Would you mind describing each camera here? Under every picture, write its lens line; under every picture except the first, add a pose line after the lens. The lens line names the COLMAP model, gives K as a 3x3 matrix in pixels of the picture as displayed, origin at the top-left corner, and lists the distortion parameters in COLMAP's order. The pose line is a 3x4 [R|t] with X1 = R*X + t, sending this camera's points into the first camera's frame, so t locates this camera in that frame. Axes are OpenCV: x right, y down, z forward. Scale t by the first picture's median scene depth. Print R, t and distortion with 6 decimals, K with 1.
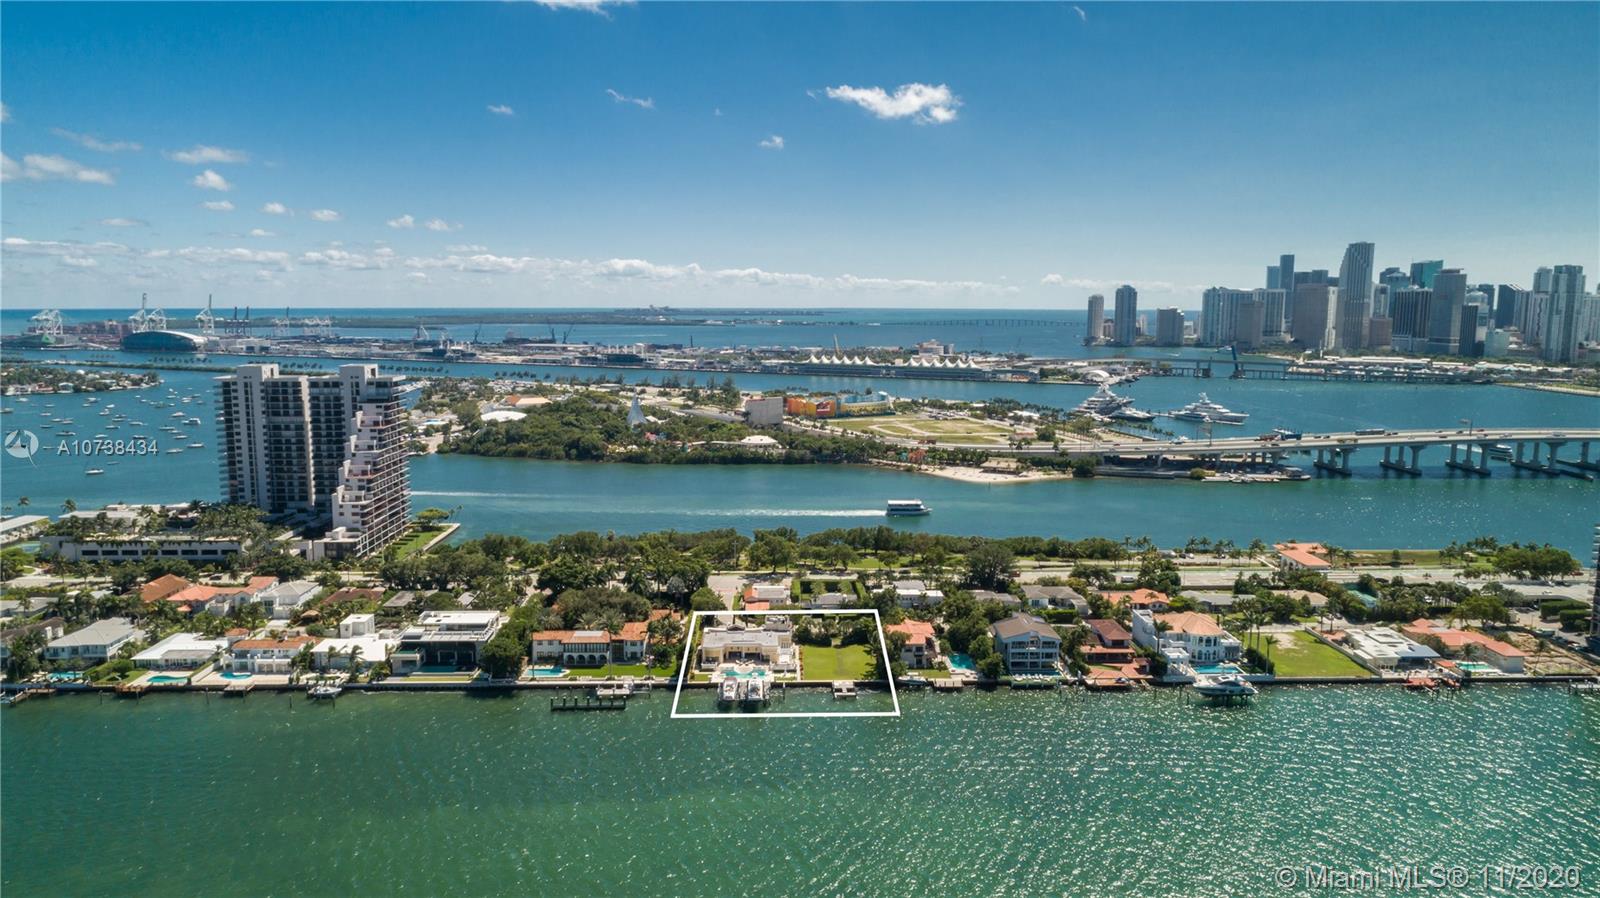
lens RADIAL K [[1078.6, 0, 800.0], [0, 1078.6, 449.0], [0, 0, 1]] dist [-0.022304, 0.000858]
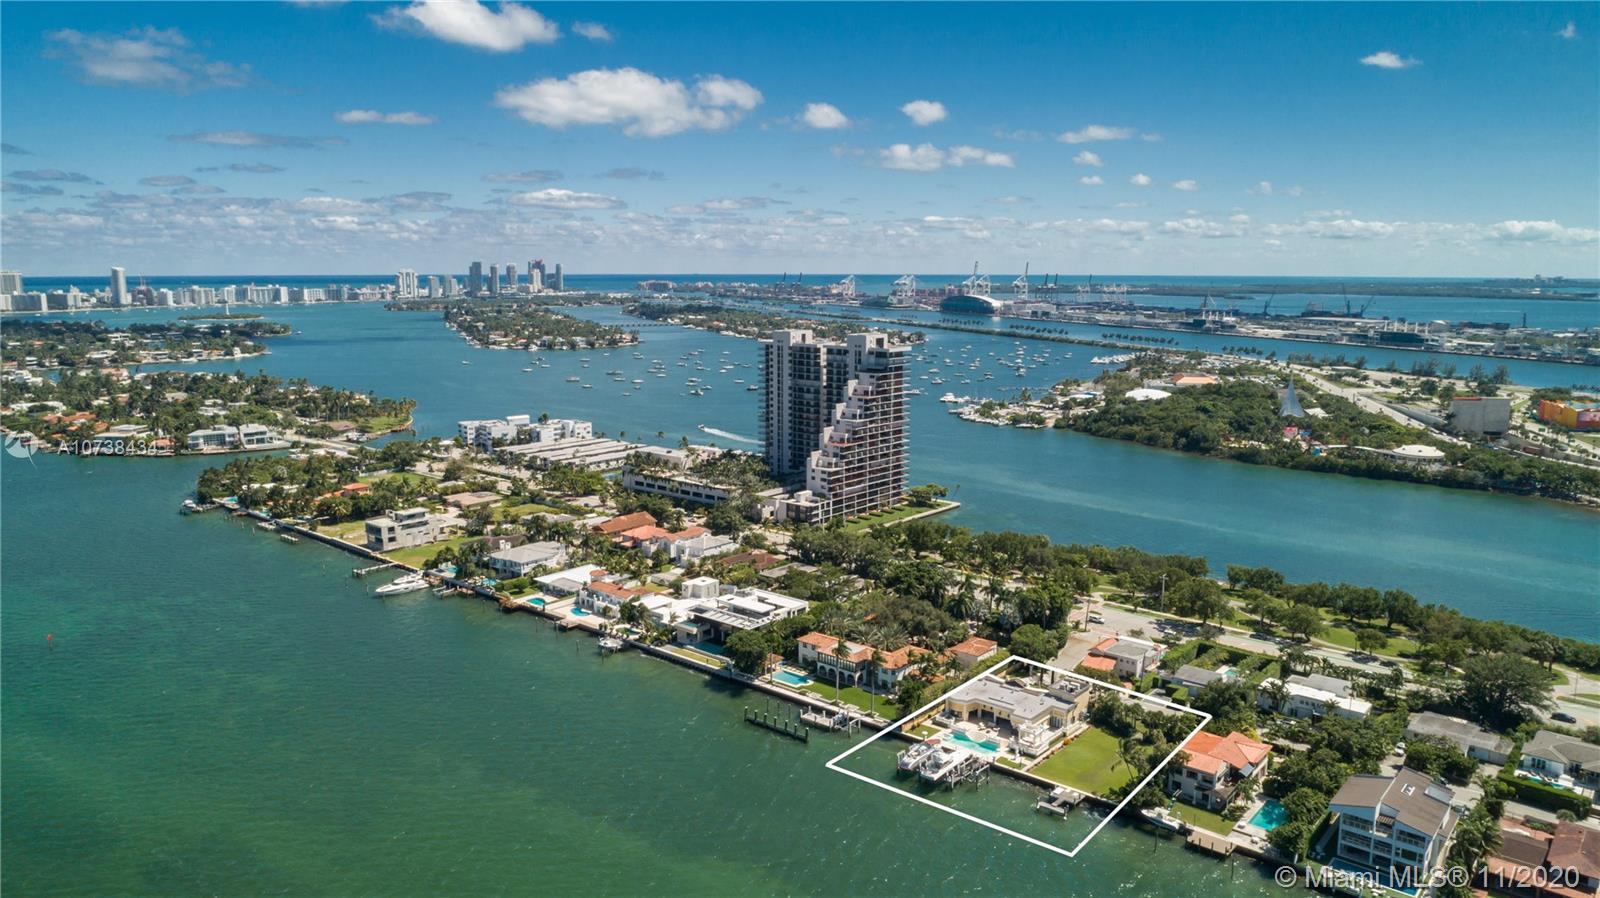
lens RADIAL K [[1081.5, 0, 800.0], [0, 1081.5, 449.0], [0, 0, 1]] dist [-0.006128, -0.004206]
pose [[0.744249, 0.109564, -0.658855, 0.230024], [-0.090728, 0.993894, 0.062792, -0.029453], [0.661712, 0.013044, 0.749645, 0.200288]]
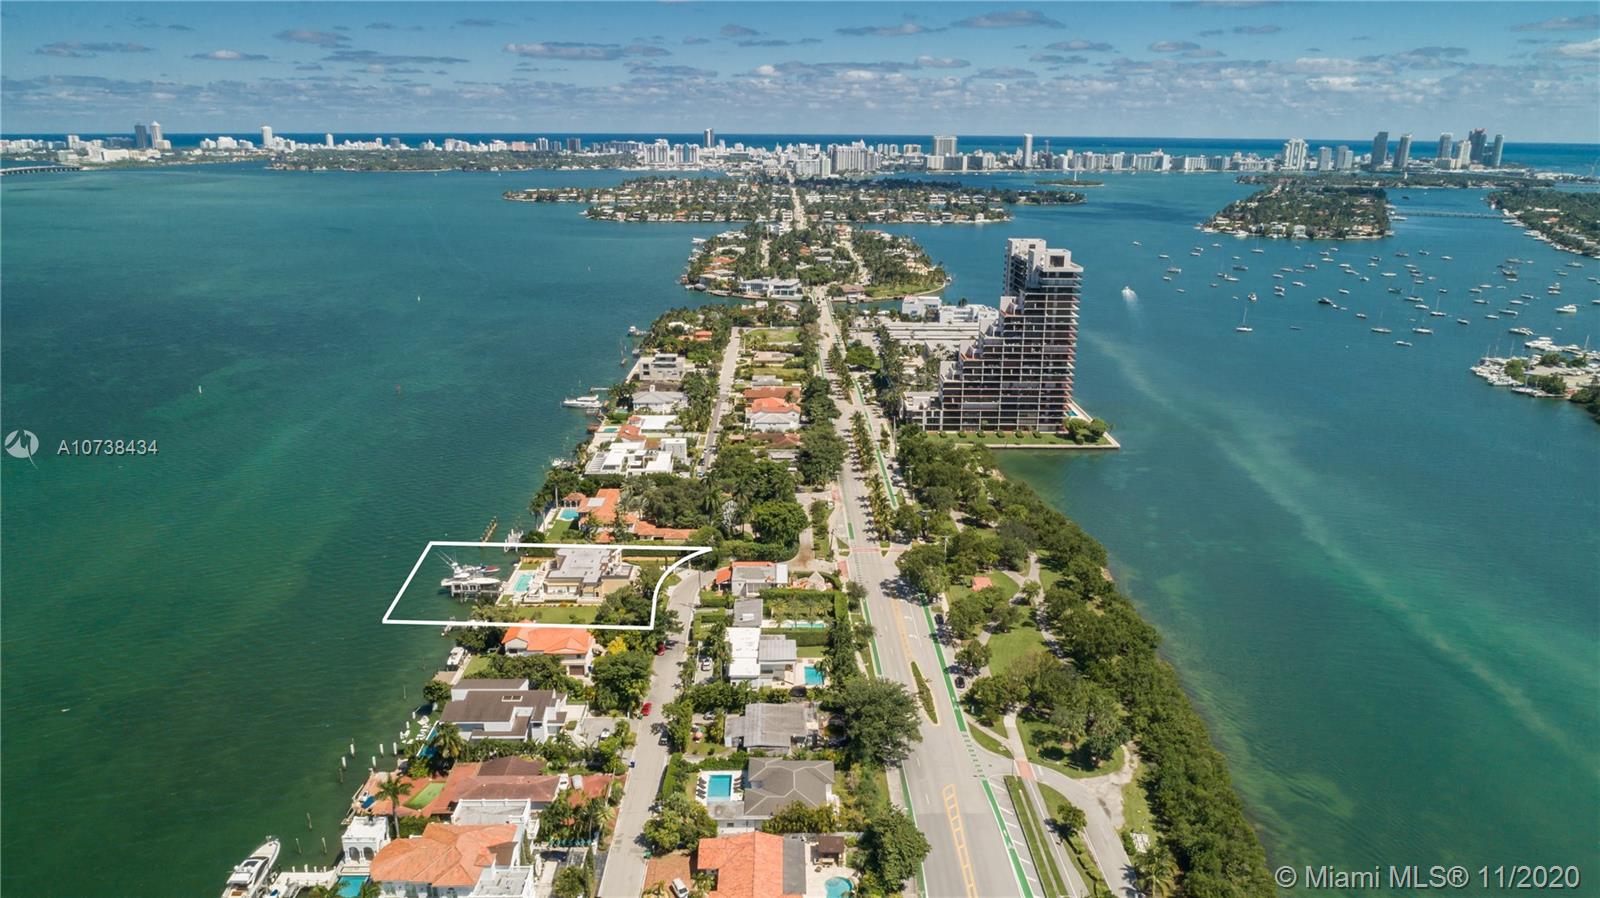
lens RADIAL K [[1078.6, 0, 800.0], [0, 1078.6, 449.0], [0, 0, 1]] dist [-0.022304, 0.000858]
pose [[-0.001224, 0.285582, -0.958353, 0.580557], [-0.142186, 0.948567, 0.282848, -0.154157], [0.989839, 0.136610, 0.039445, 0.784128]]
